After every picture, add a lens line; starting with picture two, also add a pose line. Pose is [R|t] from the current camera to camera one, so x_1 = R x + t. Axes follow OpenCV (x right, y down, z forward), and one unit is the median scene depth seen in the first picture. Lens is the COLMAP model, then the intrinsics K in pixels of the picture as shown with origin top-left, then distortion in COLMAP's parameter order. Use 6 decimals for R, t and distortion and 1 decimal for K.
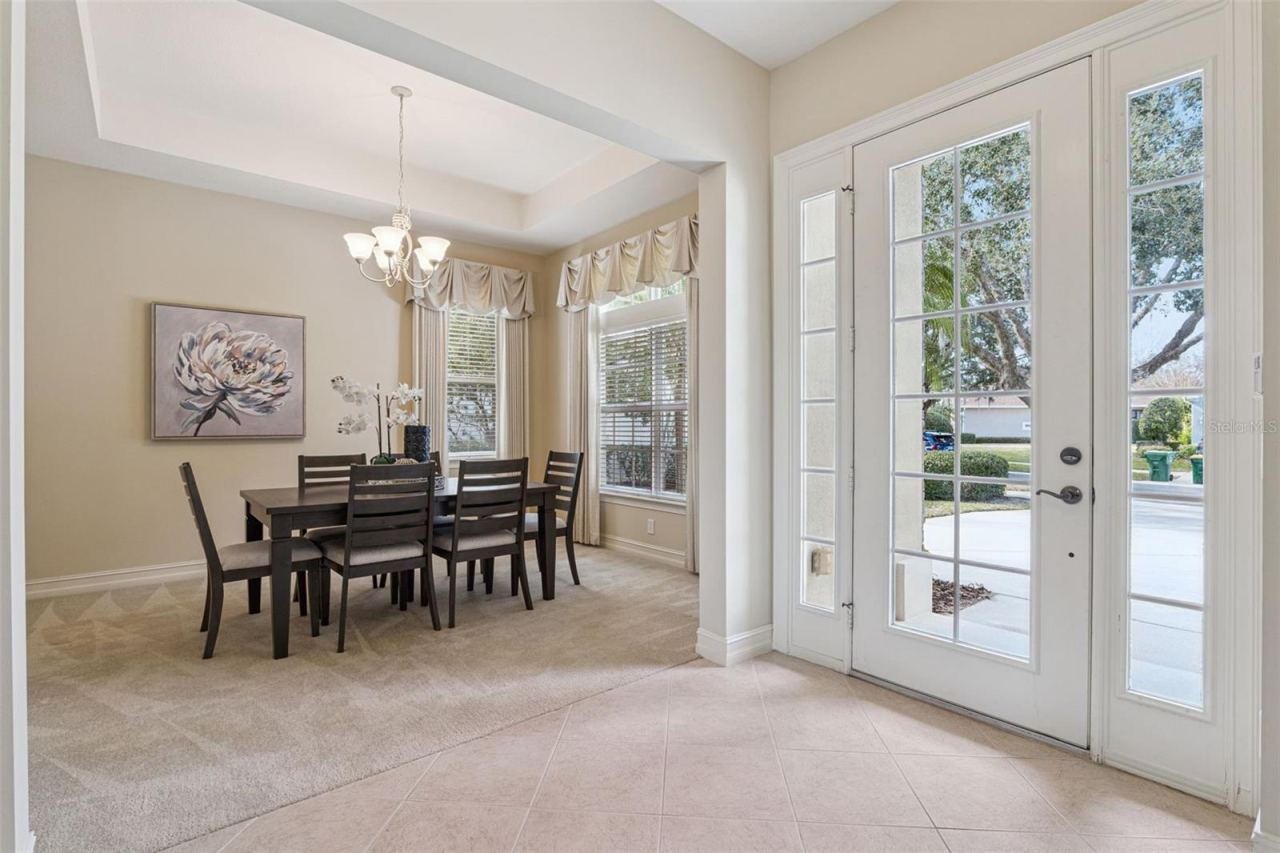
lens RADIAL K [[594.3, 0, 643.3], [0, 594.3, 424.9], [0, 0, 1]] dist [-0.011520, 0.000384]
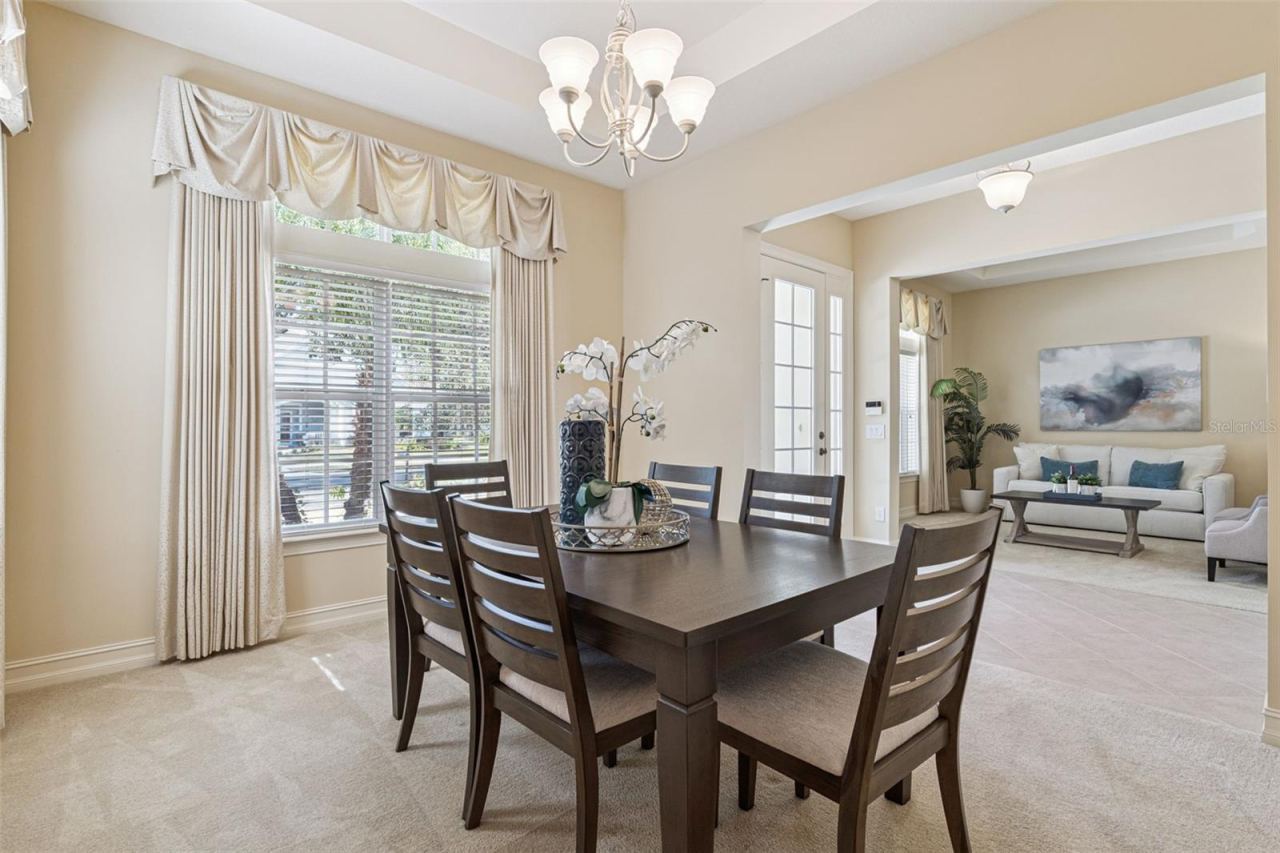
lens RADIAL K [[594.3, 0, 643.3], [0, 594.3, 424.9], [0, 0, 1]] dist [-0.011520, 0.000384]
pose [[-0.011758, 0.001084, 0.999930, -0.783821], [0.001060, 0.999999, -0.001072, 0.004893], [-0.999930, 0.001048, -0.011759, 0.813508]]
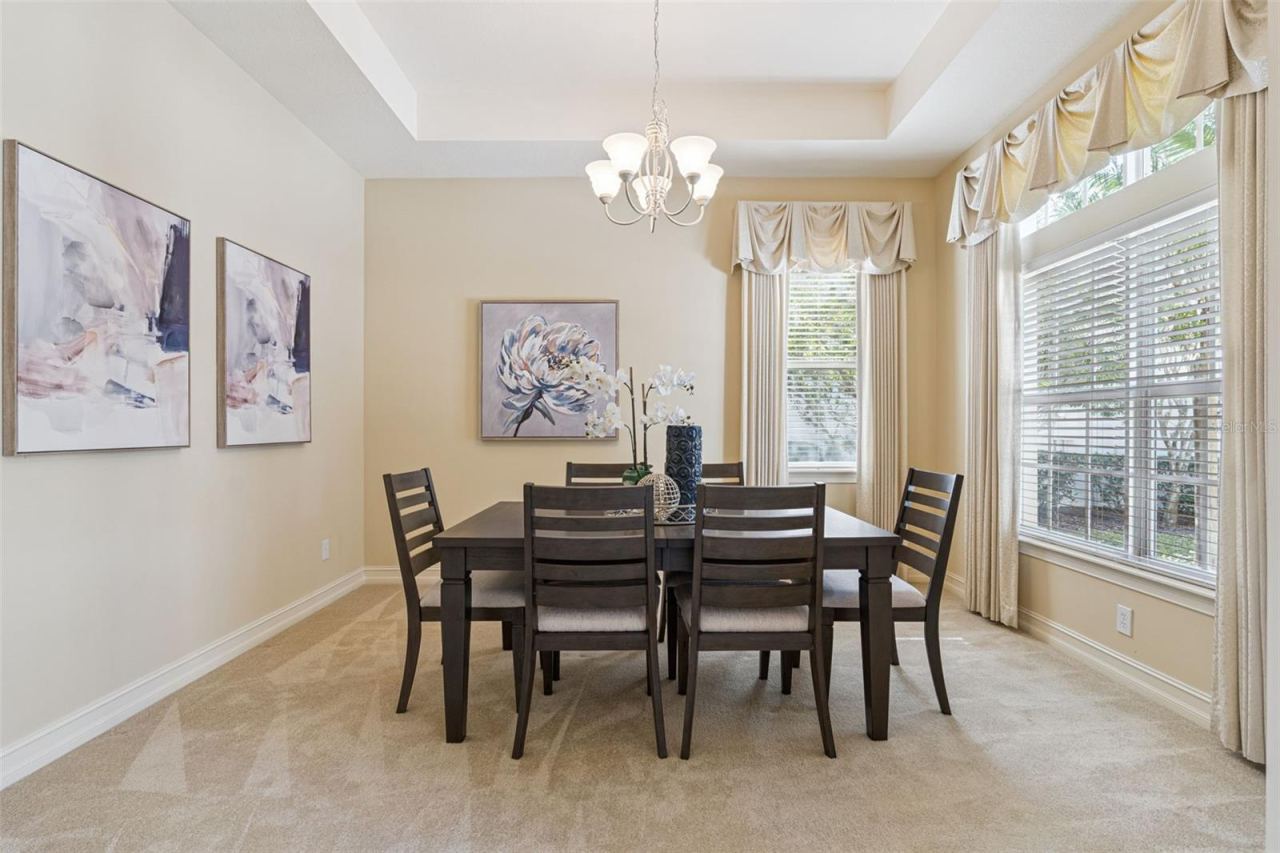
lens RADIAL K [[608.5, 0, 639.9], [0, 608.5, 428.2], [0, 0, 1]] dist [-0.019216, 0.006096]
pose [[0.766853, 0.003385, -0.641813, 0.028694], [-0.000874, 0.999991, 0.004229, 0.000909], [0.641822, -0.002682, 0.766849, 0.362177]]
